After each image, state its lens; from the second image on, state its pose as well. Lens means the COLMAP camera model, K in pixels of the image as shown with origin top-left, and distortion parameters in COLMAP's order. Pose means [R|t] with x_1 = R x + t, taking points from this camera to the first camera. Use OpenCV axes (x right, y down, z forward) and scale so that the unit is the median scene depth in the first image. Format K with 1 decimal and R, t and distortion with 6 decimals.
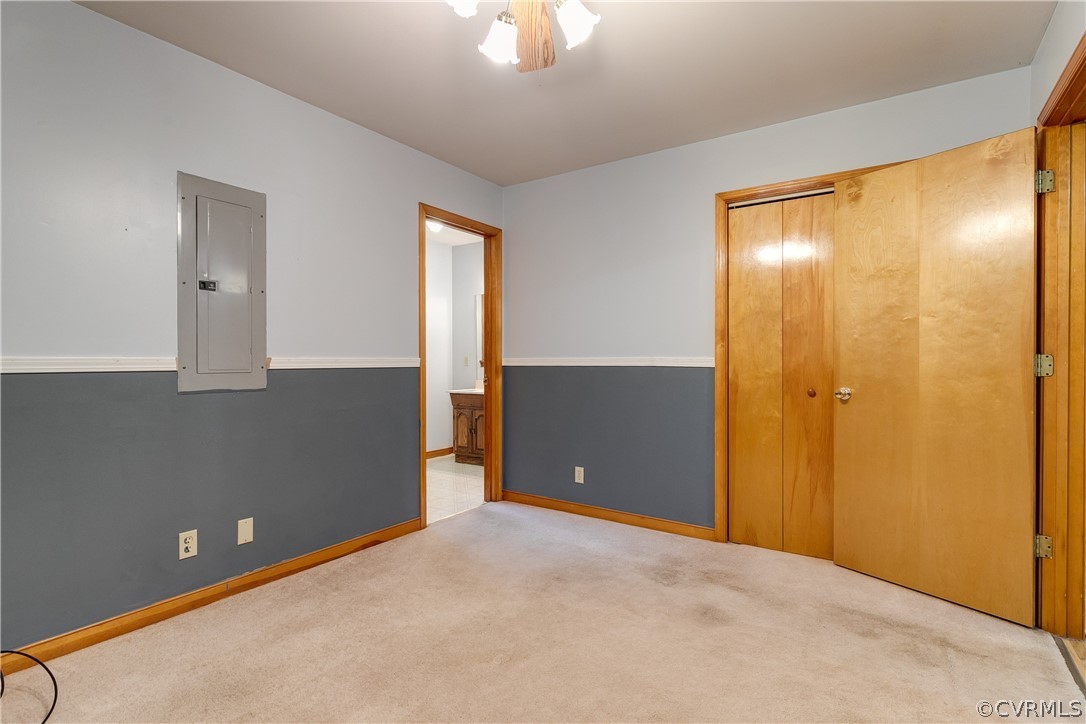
lens RADIAL K [[515.3, 0, 549.8], [0, 515.3, 363.7], [0, 0, 1]] dist [0.000247, -0.000369]
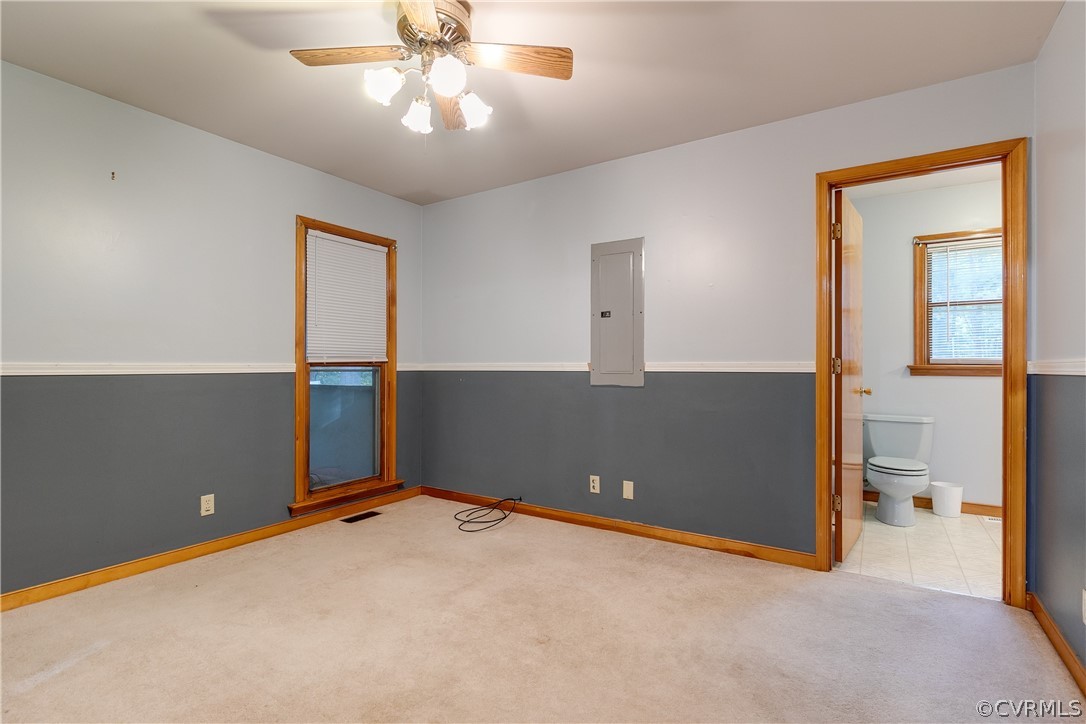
lens RADIAL K [[515.3, 0, 549.8], [0, 515.3, 363.7], [0, 0, 1]] dist [0.000247, -0.000369]
pose [[0.033614, -0.001985, -0.999433, 0.743208], [-0.004756, 0.999986, -0.002146, -0.005242], [0.999424, 0.004826, 0.033604, 0.725815]]
